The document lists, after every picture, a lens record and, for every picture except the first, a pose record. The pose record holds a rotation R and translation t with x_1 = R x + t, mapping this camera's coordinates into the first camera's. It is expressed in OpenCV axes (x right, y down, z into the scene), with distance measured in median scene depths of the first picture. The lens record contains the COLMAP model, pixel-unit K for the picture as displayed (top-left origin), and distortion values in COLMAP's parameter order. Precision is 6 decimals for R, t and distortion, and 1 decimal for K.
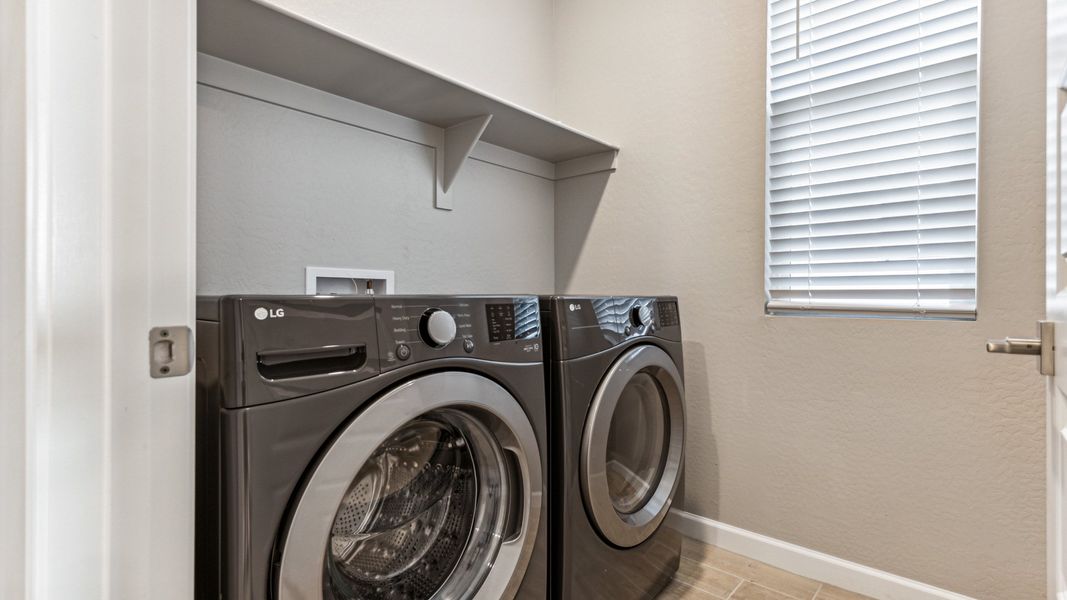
lens RADIAL K [[507.0, 0, 532.2], [0, 507.0, 294.7], [0, 0, 1]] dist [0.003513, 0.000116]
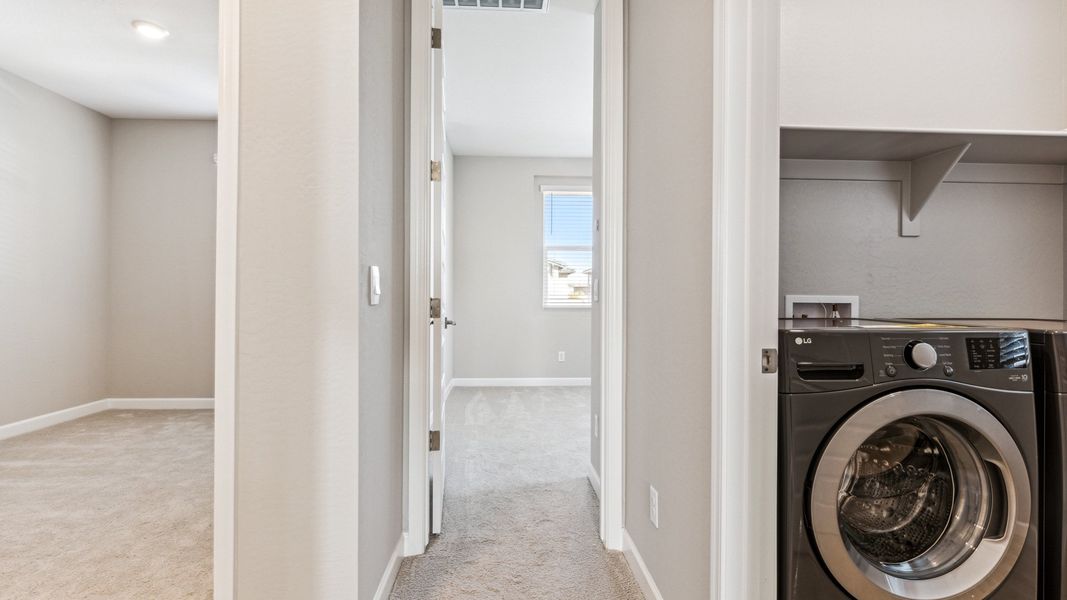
lens RADIAL K [[507.0, 0, 537.8], [0, 507.0, 295.1], [0, 0, 1]] dist [0.003513, 0.000116]
pose [[0.713618, 0.003551, -0.700527, 0.029705], [-0.004950, 0.999988, 0.000026, -0.078588], [0.700518, 0.003449, 0.713626, -0.589876]]
